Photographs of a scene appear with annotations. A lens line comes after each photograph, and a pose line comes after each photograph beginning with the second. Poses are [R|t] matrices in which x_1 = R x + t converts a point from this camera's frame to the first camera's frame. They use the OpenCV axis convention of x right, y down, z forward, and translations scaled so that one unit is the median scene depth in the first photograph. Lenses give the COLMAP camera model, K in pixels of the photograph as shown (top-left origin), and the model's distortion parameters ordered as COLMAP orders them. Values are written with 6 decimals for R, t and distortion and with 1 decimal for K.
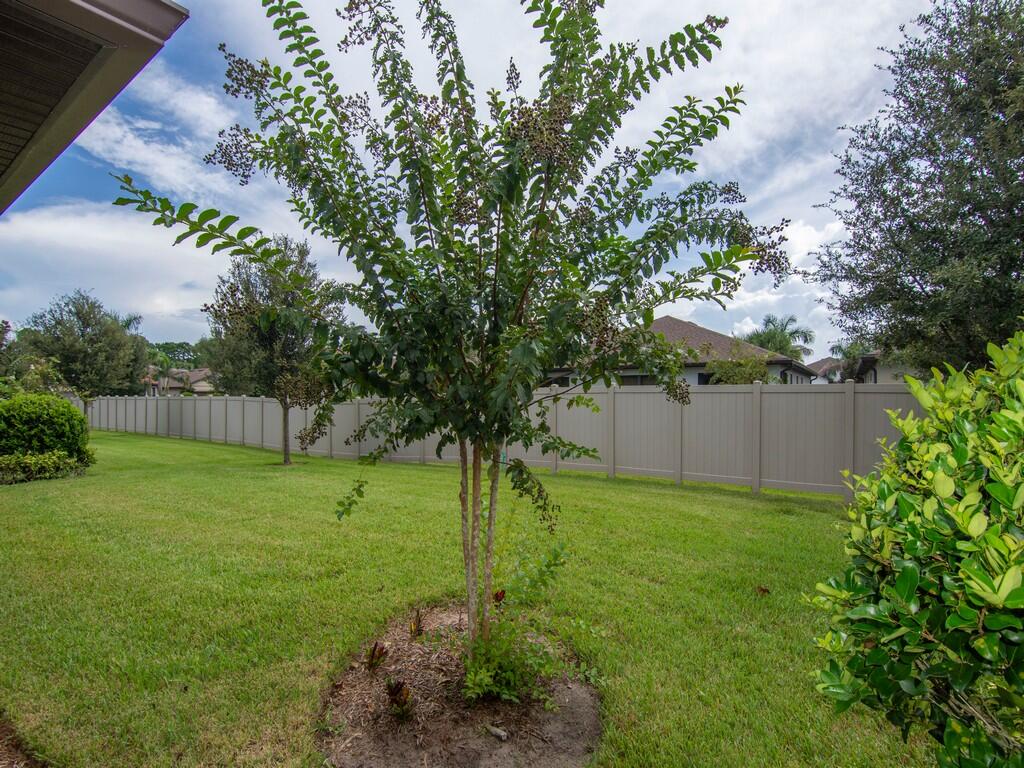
lens RADIAL K [[498.5, 0, 505.6], [0, 498.5, 384.8], [0, 0, 1]] dist [-0.026111, -0.001153]
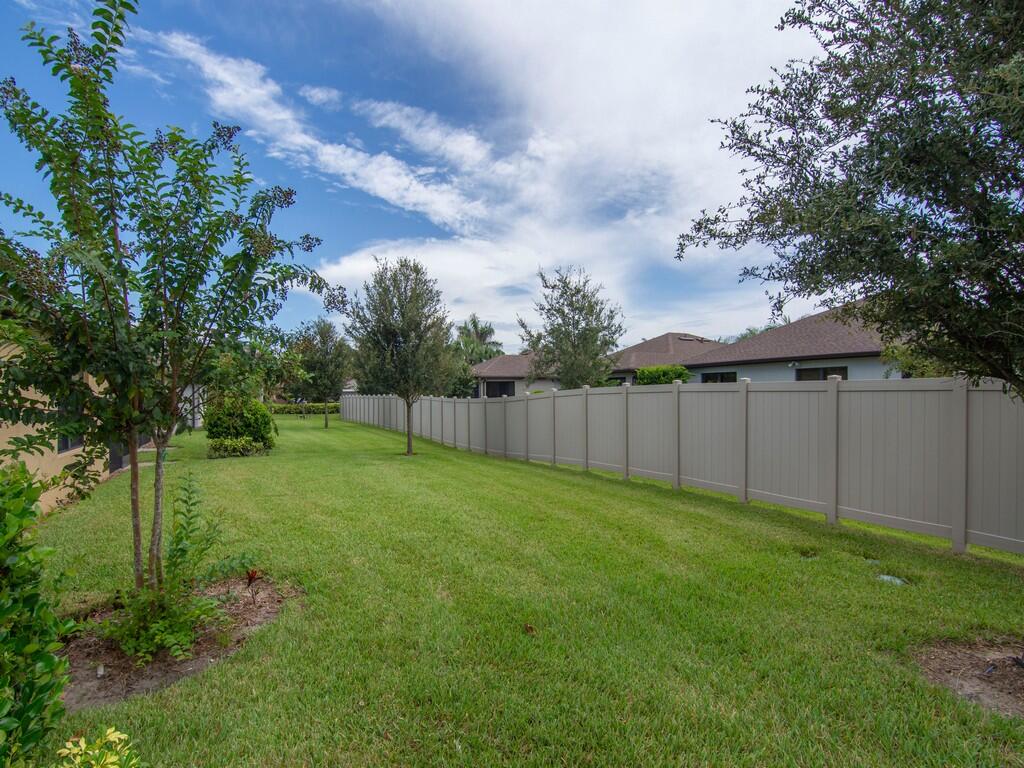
lens RADIAL K [[498.5, 0, 507.2], [0, 498.5, 386.4], [0, 0, 1]] dist [-0.026111, -0.001153]
pose [[0.886957, -0.013457, -0.461657, 0.356260], [0.016502, 0.999861, 0.002560, -0.000388], [0.461558, -0.009889, 0.887055, 0.076201]]
